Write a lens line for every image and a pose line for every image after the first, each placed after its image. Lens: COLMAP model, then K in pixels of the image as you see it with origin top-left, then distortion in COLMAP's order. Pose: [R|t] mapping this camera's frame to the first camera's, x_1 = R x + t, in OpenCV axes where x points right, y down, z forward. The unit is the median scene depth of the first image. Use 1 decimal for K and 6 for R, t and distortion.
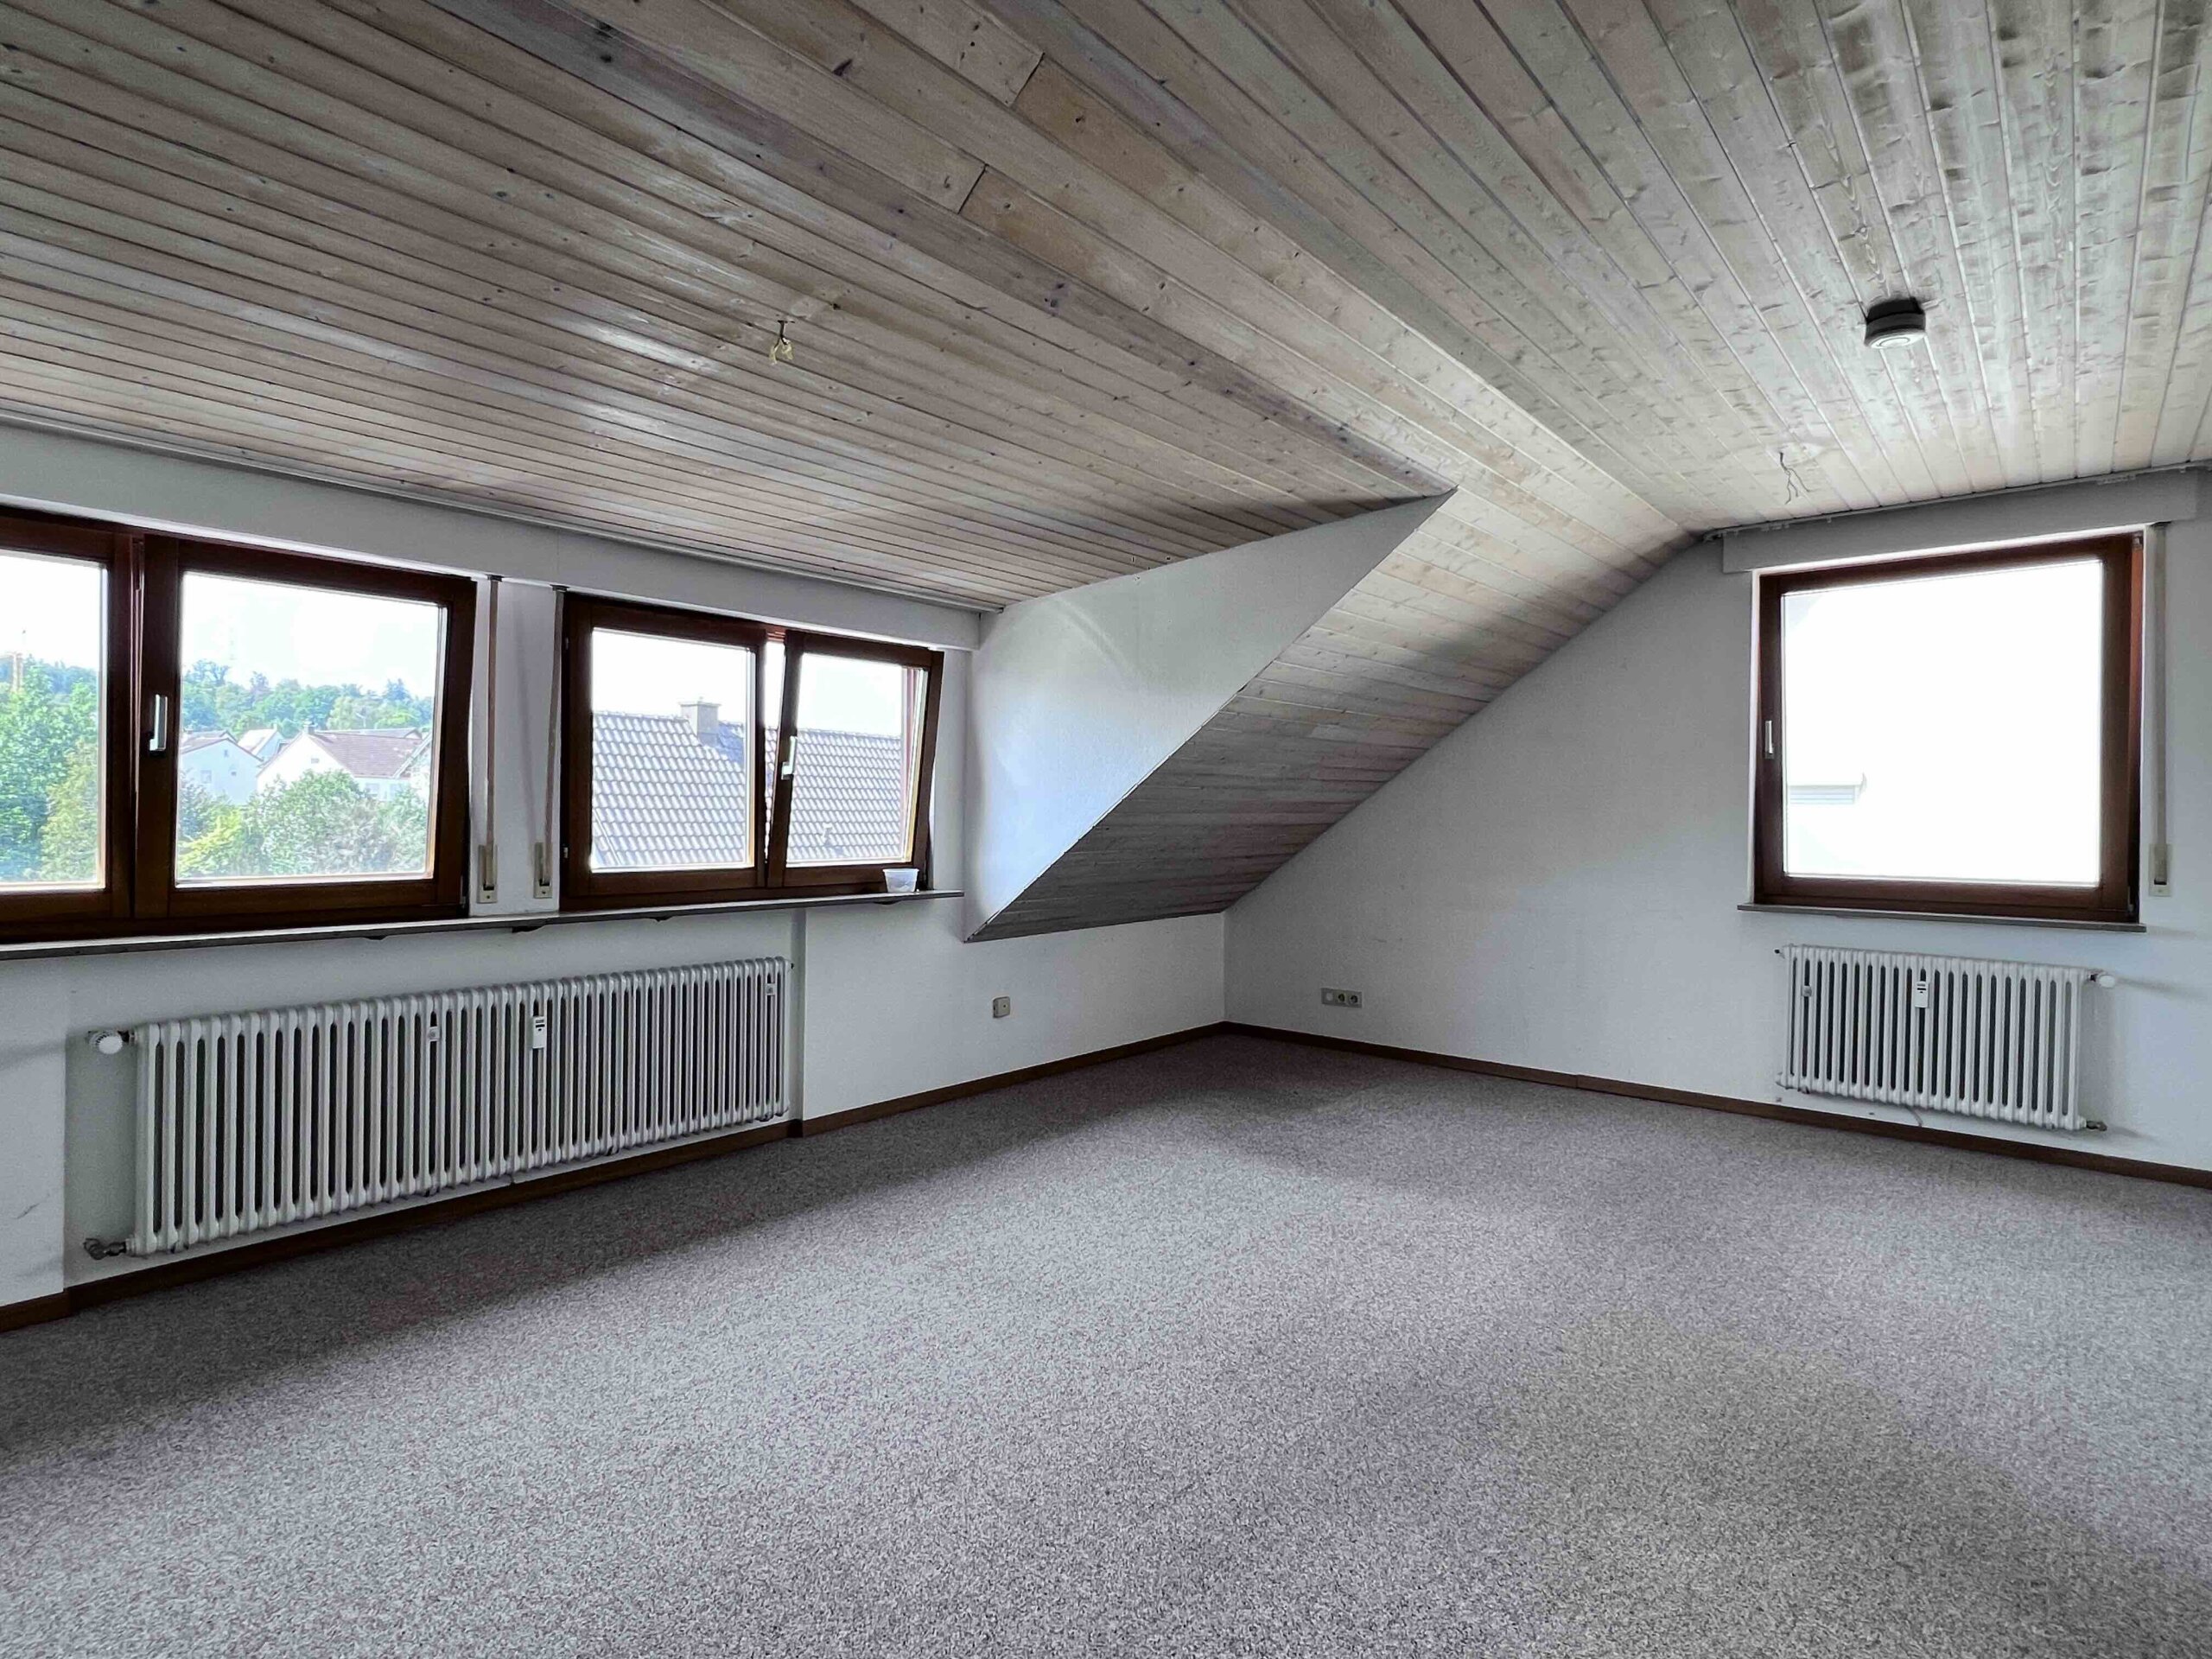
lens RADIAL K [[1113.6, 0, 1106.0], [0, 1113.6, 829.5], [0, 0, 1]] dist [-0.003166, -0.000317]
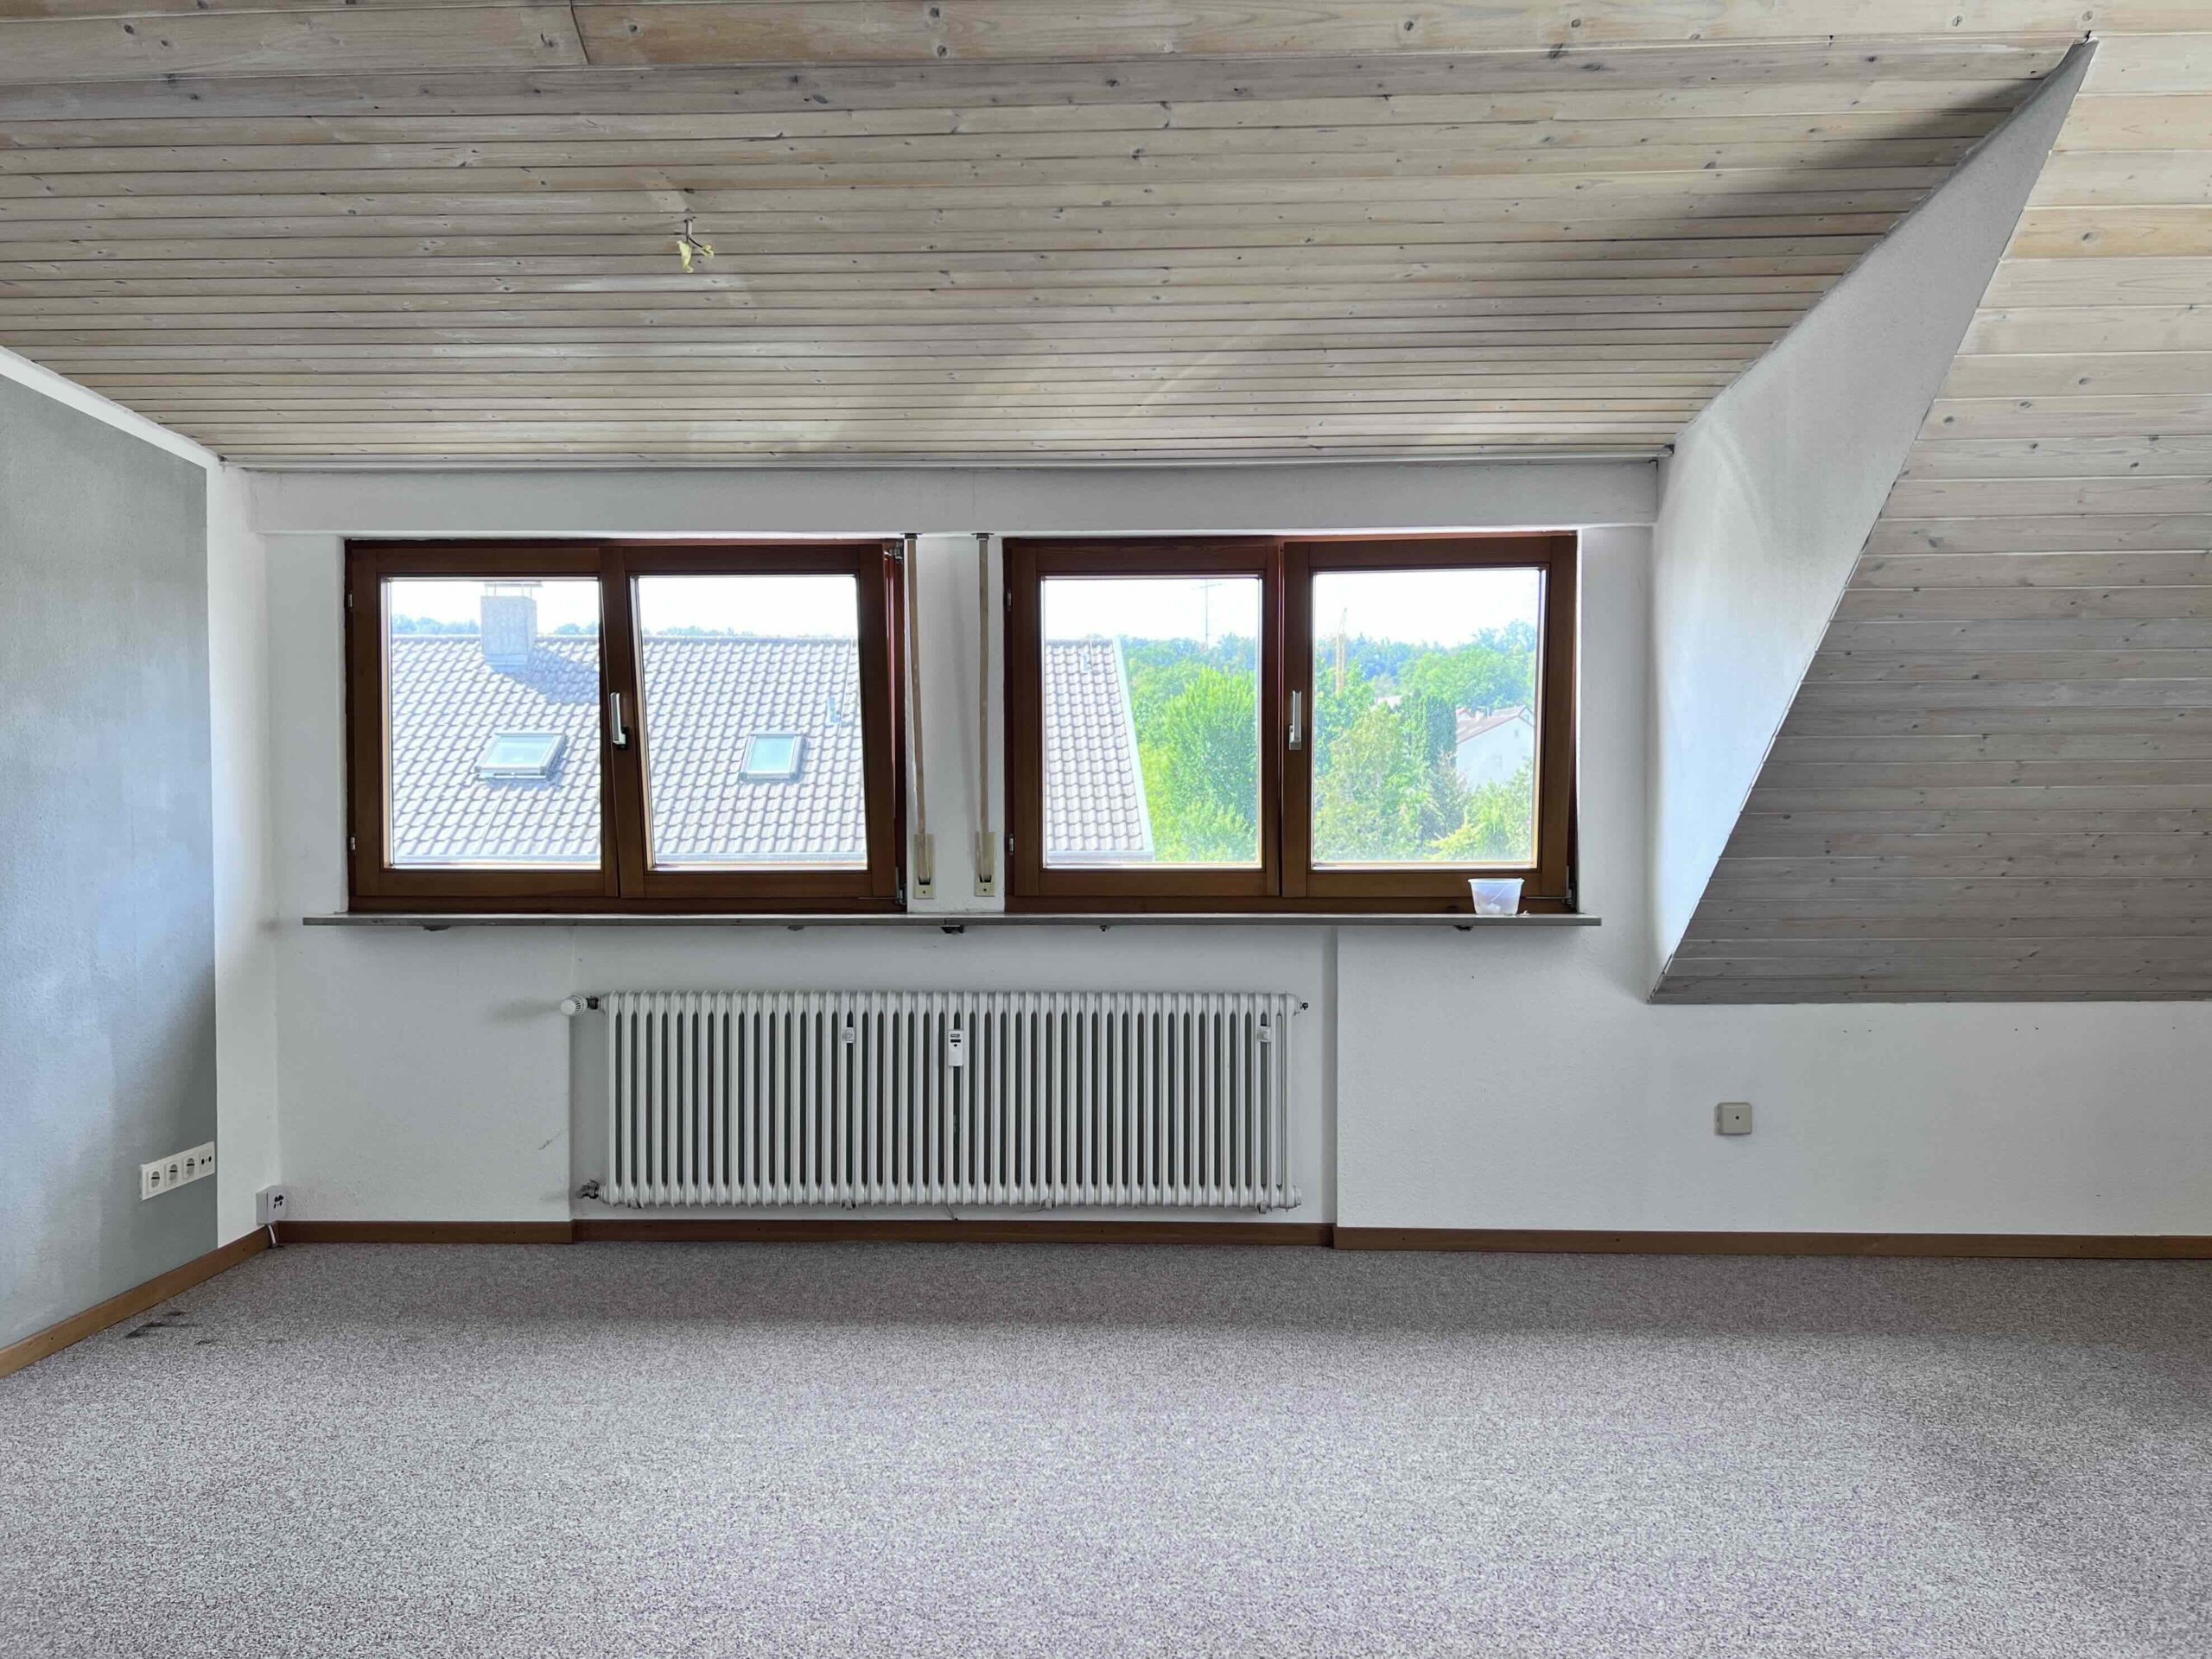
lens RADIAL K [[1658.7, 0, 1106.0], [0, 1658.7, 829.5], [0, 0, 1]] dist [0.055130, -0.068536]
pose [[0.631499, 0.002264, -0.775373, 0.575158], [-0.002854, 0.999996, 0.000595, 0.009204], [0.775371, 0.001837, 0.631503, 0.268617]]
